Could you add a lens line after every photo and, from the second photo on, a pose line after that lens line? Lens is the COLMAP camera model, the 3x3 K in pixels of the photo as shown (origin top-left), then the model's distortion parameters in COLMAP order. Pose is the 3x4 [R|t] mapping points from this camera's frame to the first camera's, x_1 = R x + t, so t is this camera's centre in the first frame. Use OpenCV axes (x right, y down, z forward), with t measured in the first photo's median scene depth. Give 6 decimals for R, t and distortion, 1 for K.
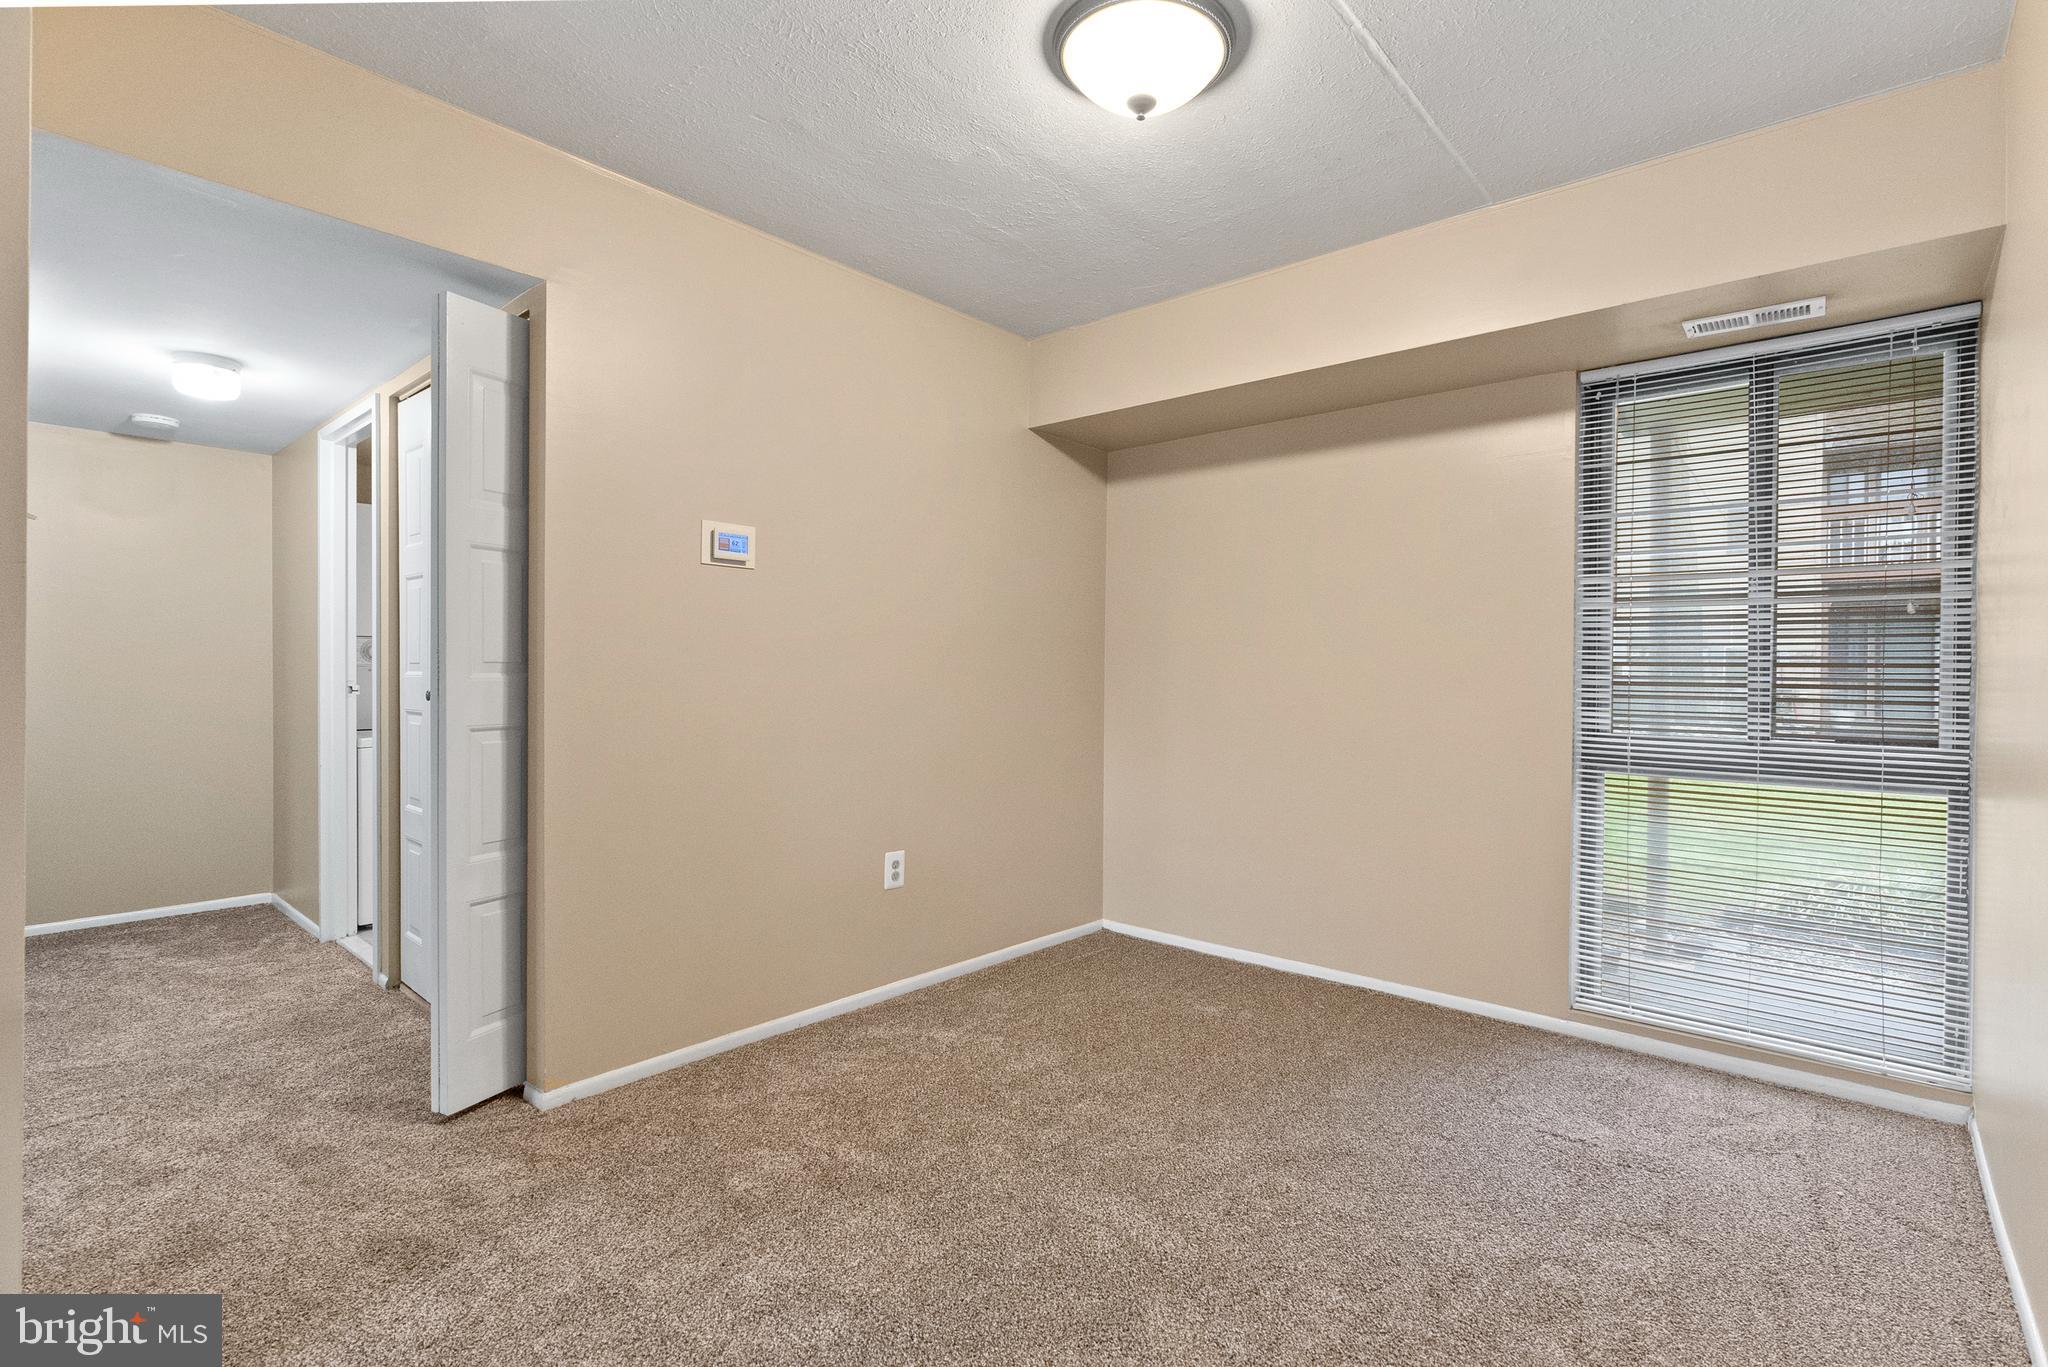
lens RADIAL K [[913.0, 0, 1036.2], [0, 913.0, 687.8], [0, 0, 1]] dist [-0.001191, 0.005004]
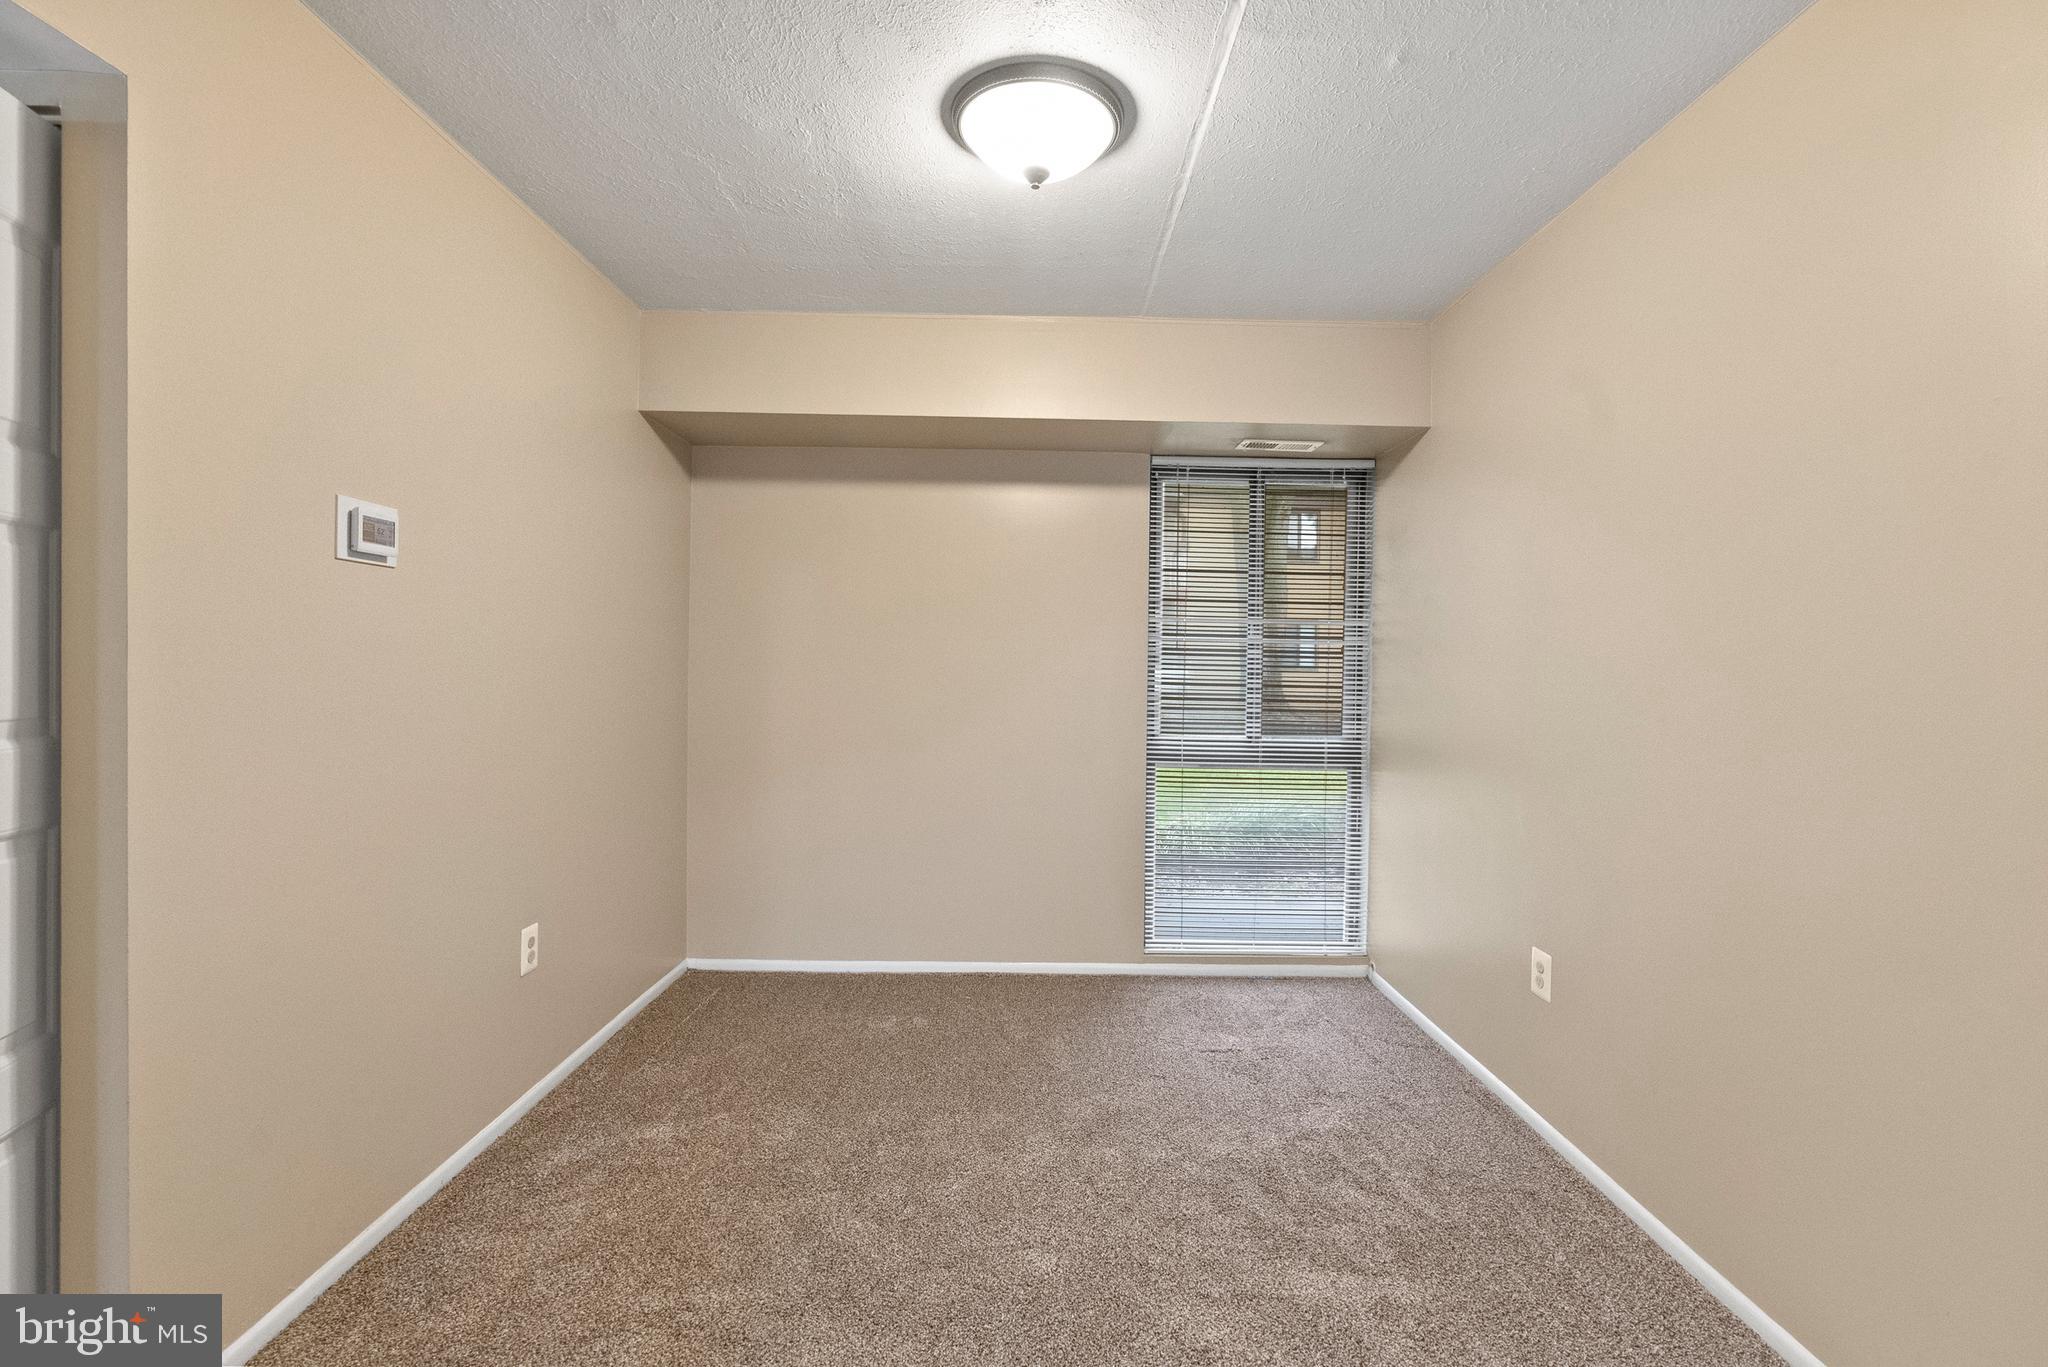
lens RADIAL K [[913.0, 0, 1036.2], [0, 913.0, 687.8], [0, 0, 1]] dist [-0.001191, 0.005004]
pose [[0.769927, -0.012377, 0.638011, -0.385532], [0.005764, 0.999906, 0.012442, -0.042702], [-0.638105, -0.005902, 0.769926, 0.130534]]
